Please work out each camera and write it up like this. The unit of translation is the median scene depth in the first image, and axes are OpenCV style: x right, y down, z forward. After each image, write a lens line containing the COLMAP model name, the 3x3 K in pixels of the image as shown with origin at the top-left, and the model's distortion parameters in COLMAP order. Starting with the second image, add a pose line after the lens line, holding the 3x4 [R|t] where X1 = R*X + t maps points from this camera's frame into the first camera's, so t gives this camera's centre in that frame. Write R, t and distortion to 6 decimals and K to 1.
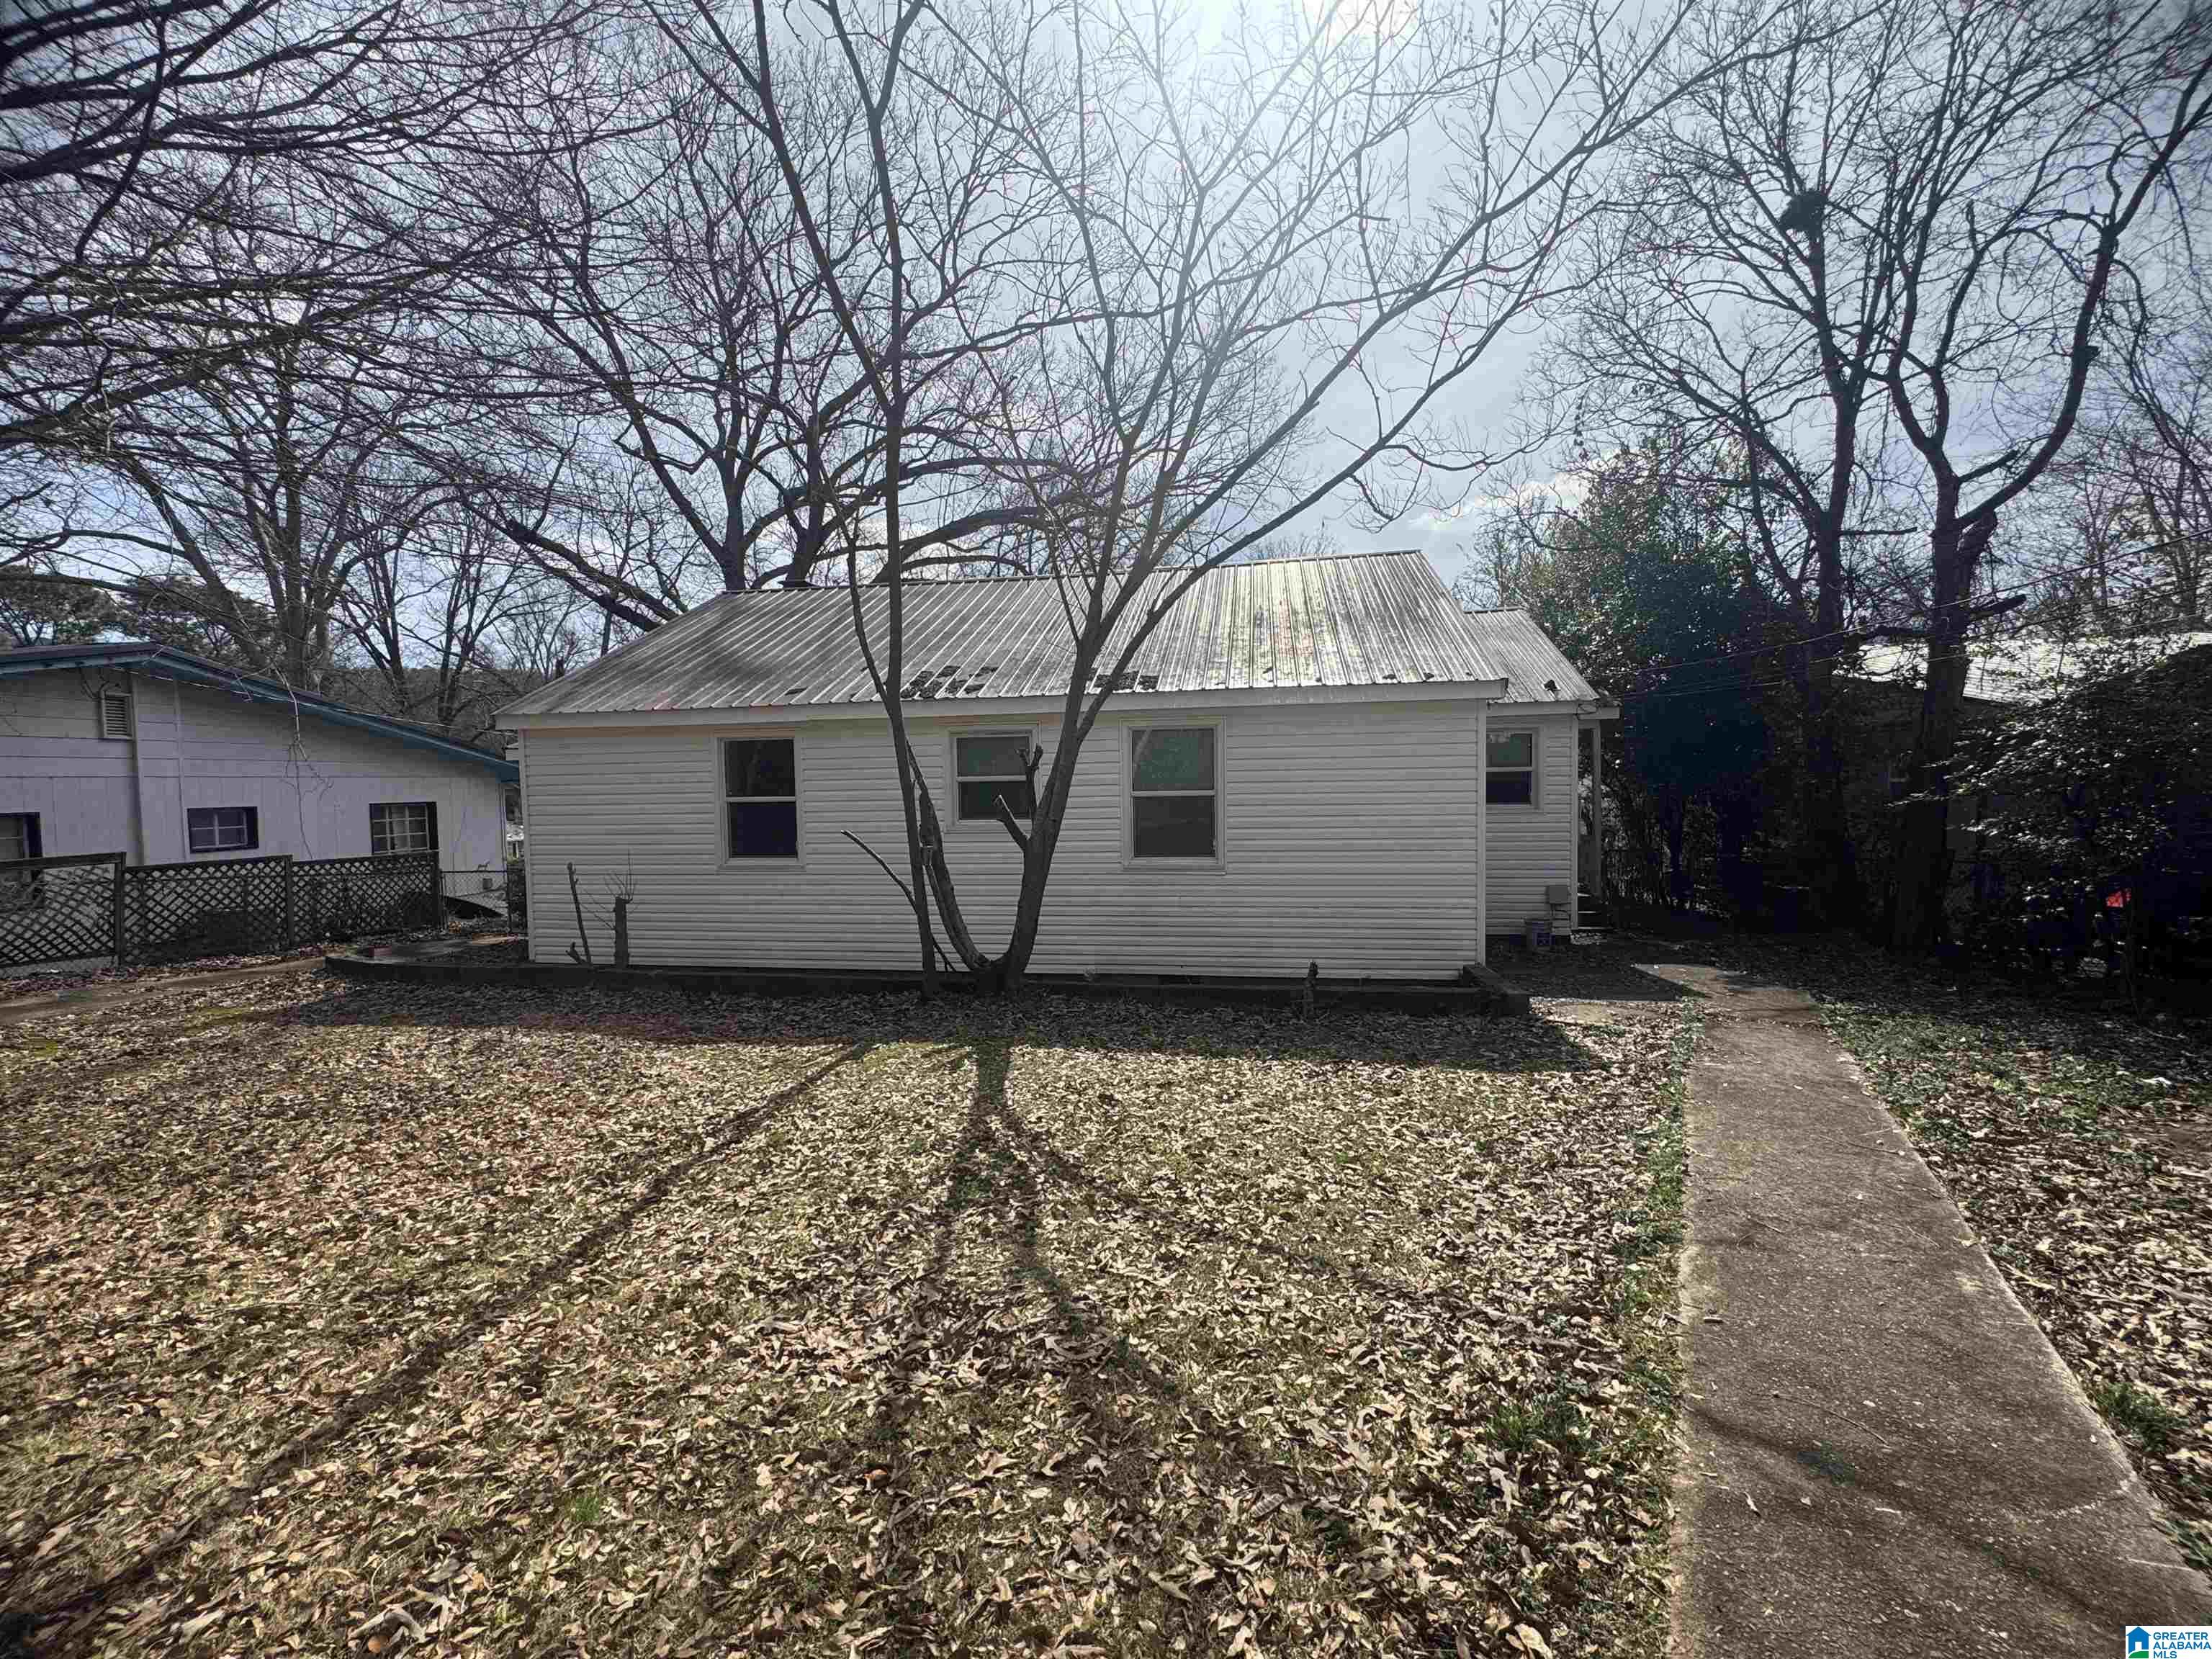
lens RADIAL K [[883.5, 0, 1105.8], [0, 883.5, 841.9], [0, 0, 1]] dist [-0.003282, 0.000375]
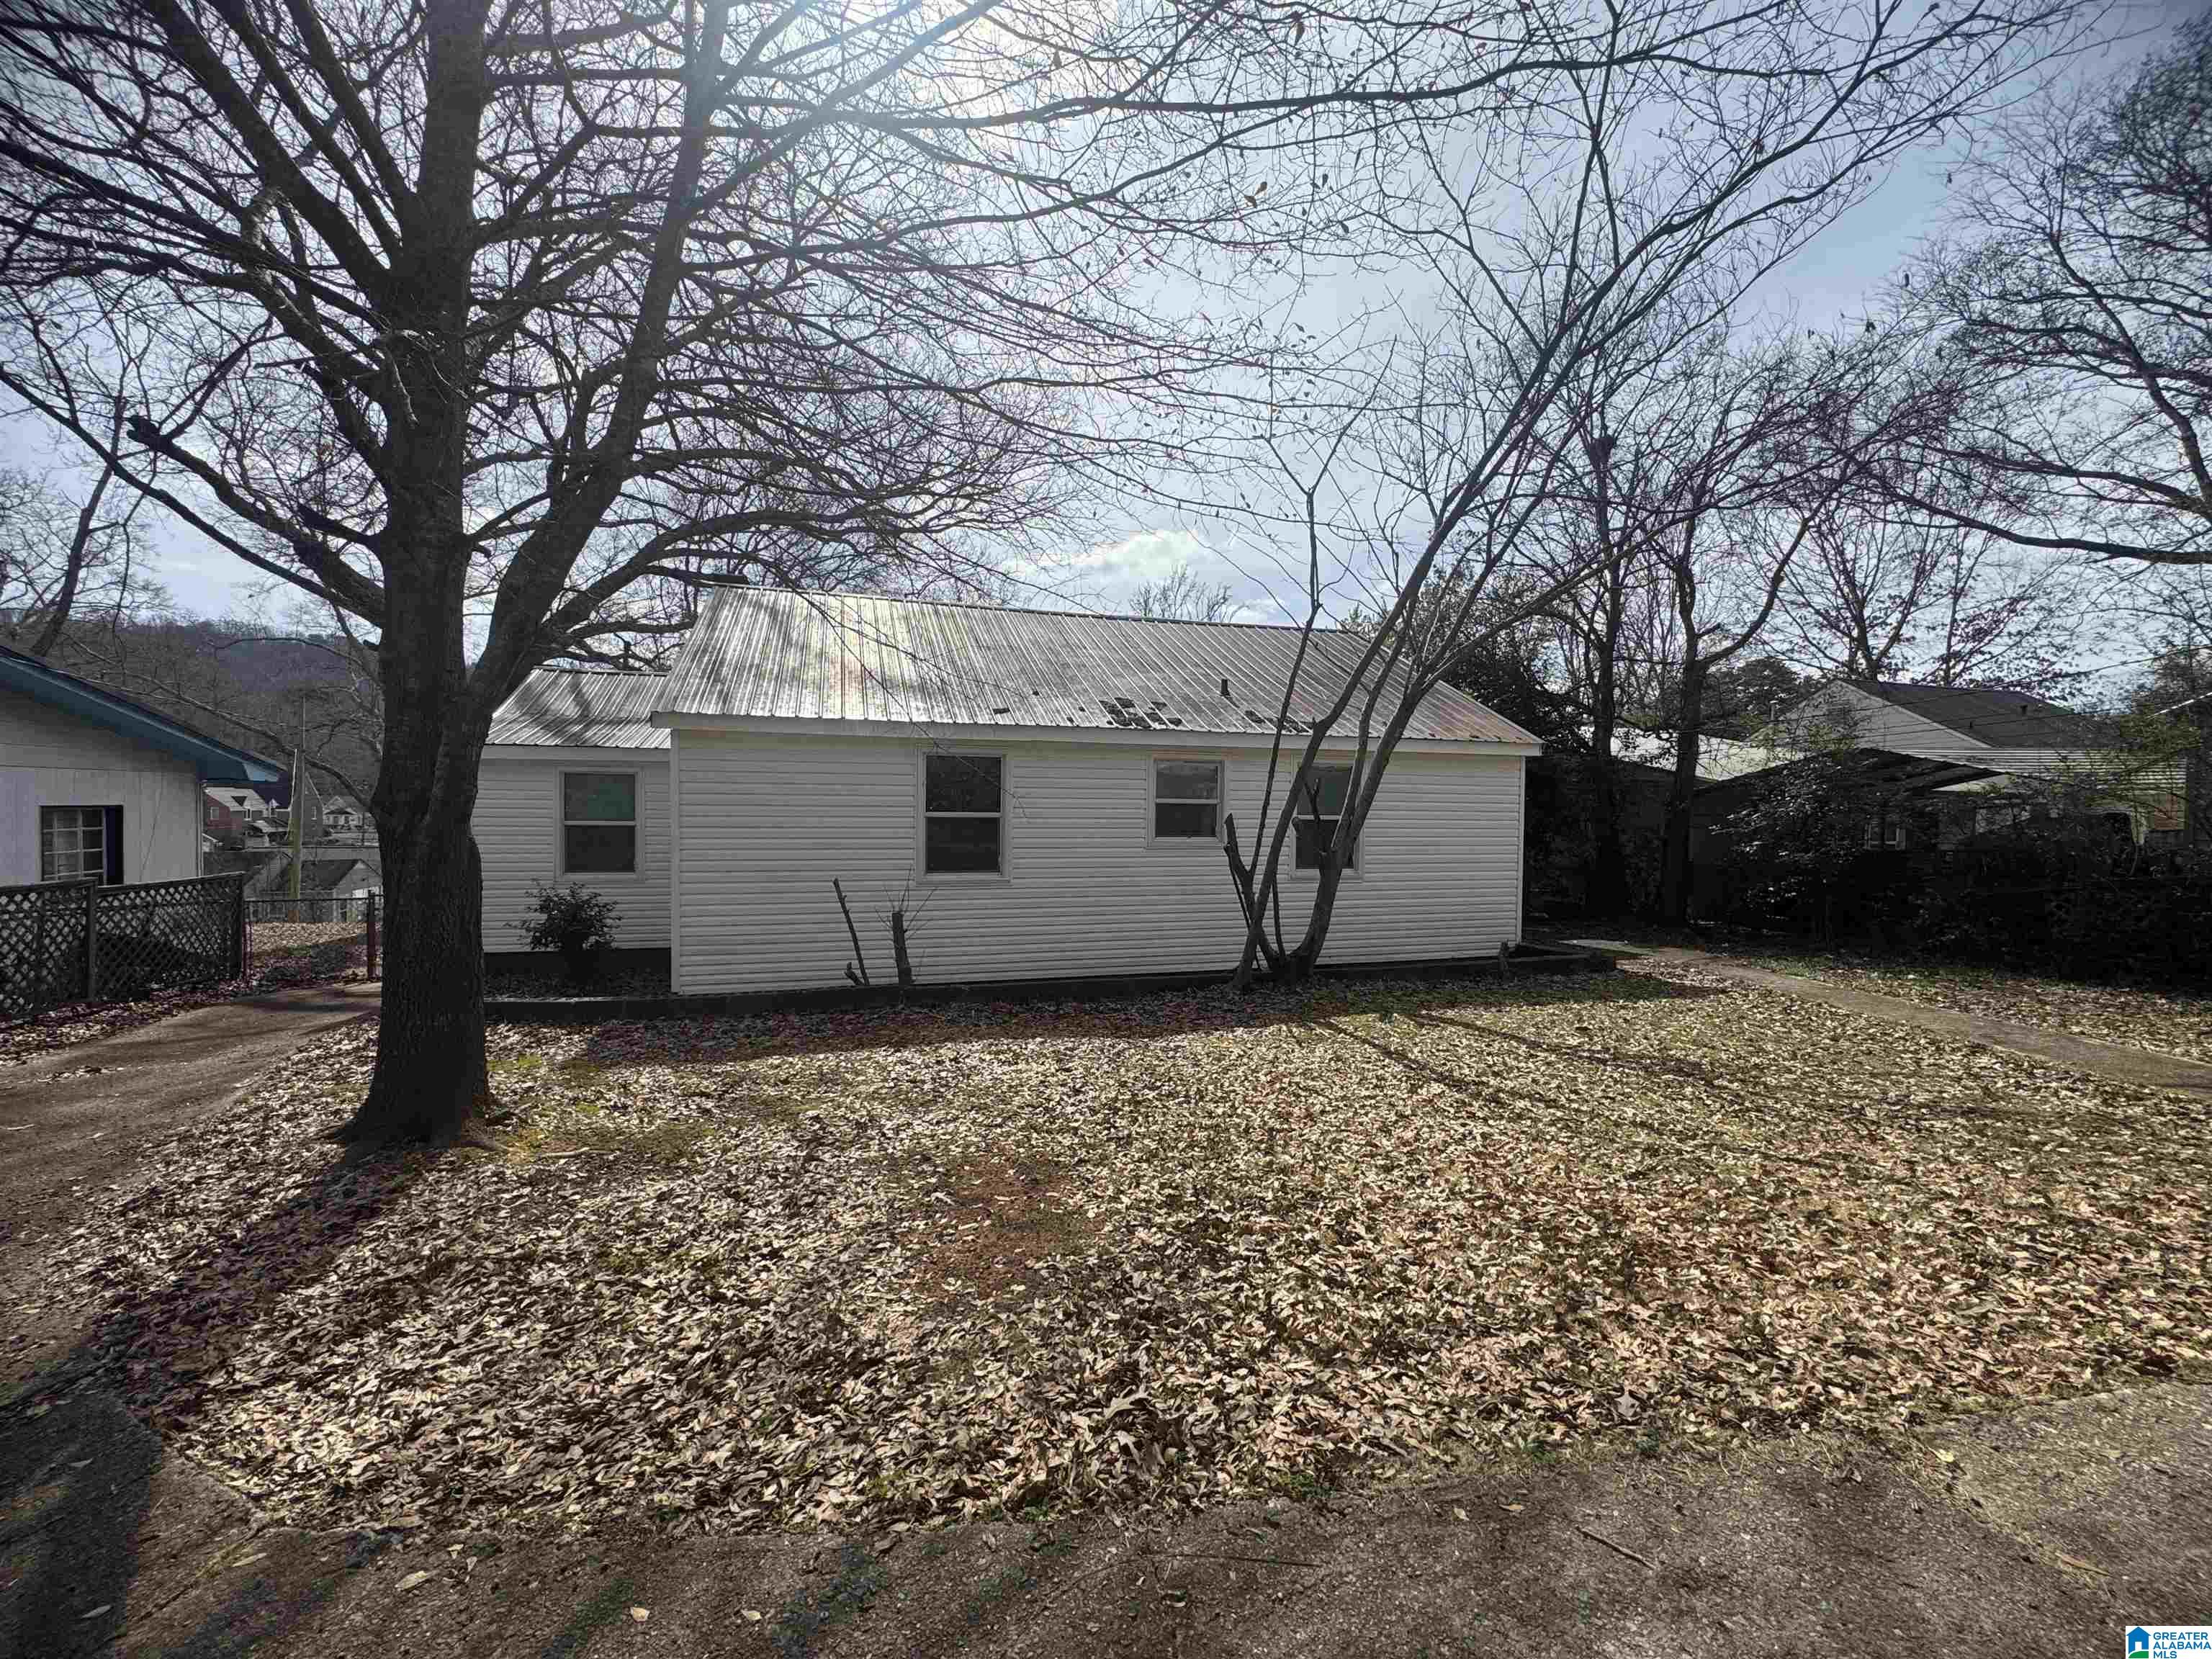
lens RADIAL K [[883.5, 0, 1106.1], [0, 883.5, 825.5], [0, 0, 1]] dist [-0.003282, 0.000375]
pose [[0.896972, 0.012784, 0.441902, -0.687116], [0.004311, 0.999281, -0.037660, 0.002485], [-0.442066, 0.035685, 0.896272, 0.022251]]
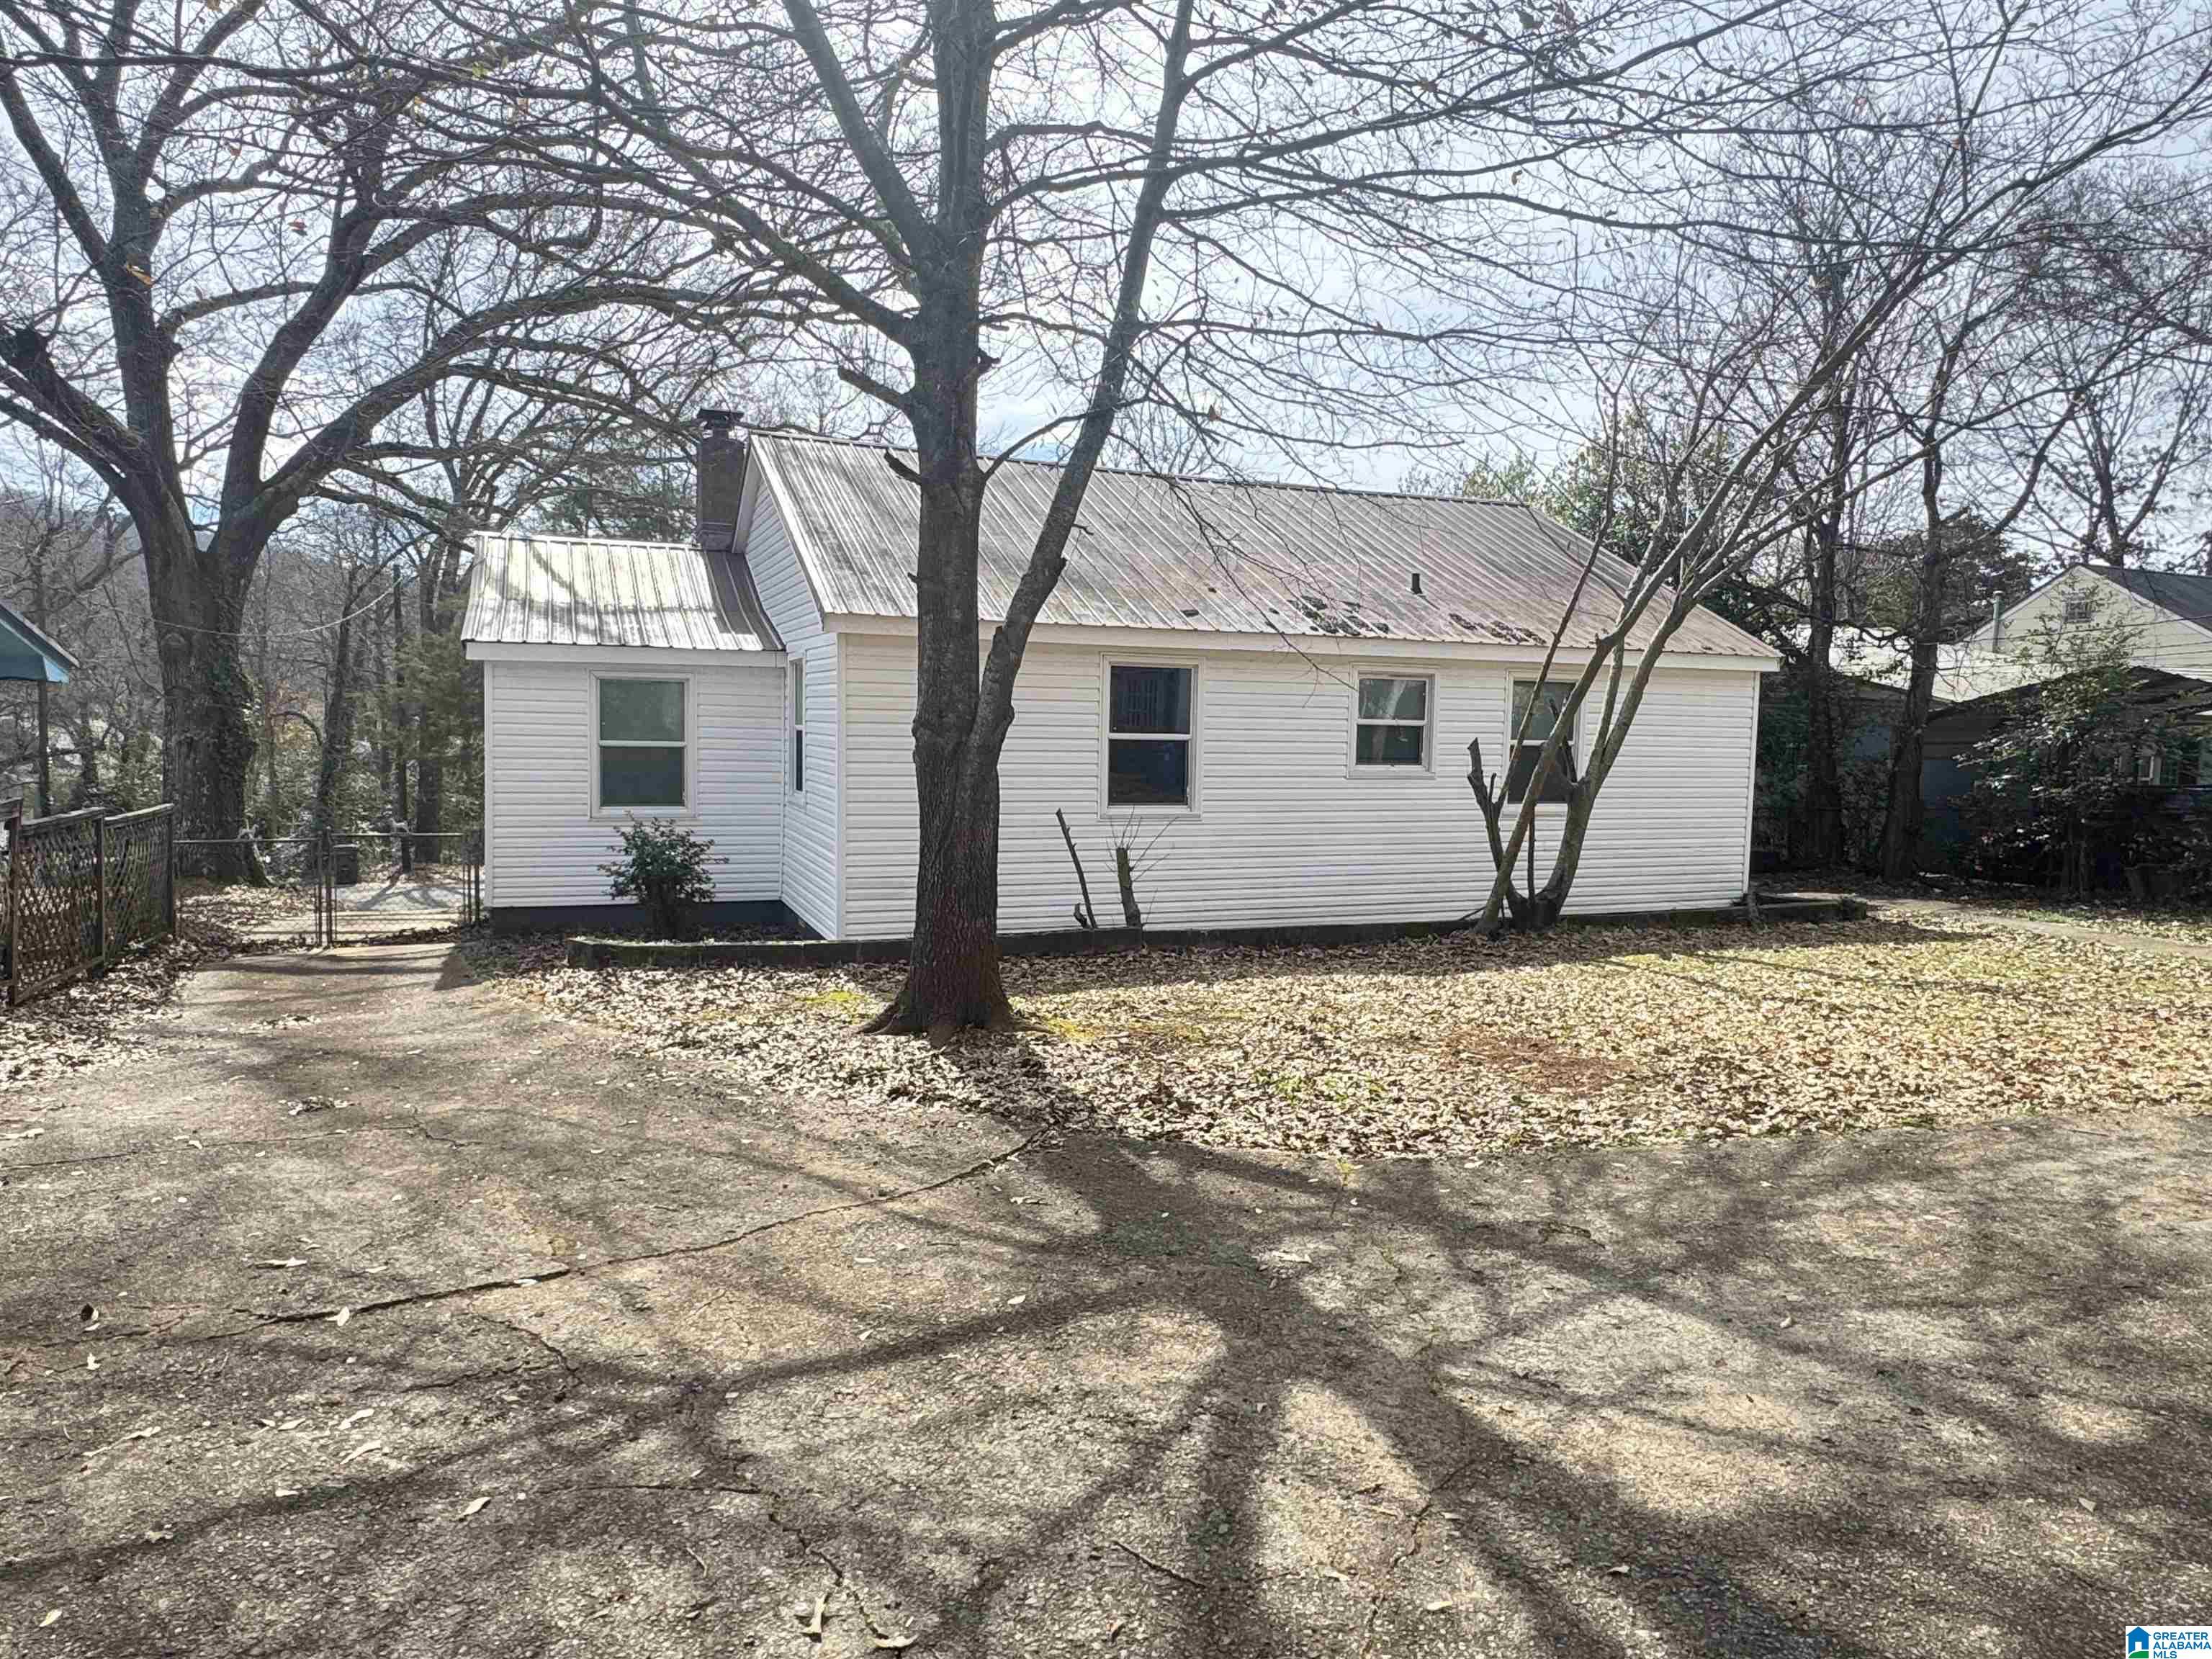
lens RADIAL K [[1385.9, 0, 1103.6], [0, 1385.9, 826.5], [0, 0, 1]] dist [-0.001460, -0.001171]
pose [[0.850087, -0.009858, 0.526550, -1.125655], [0.002831, 0.999896, 0.014149, 0.018706], [-0.526635, -0.010537, 0.850026, -0.111945]]
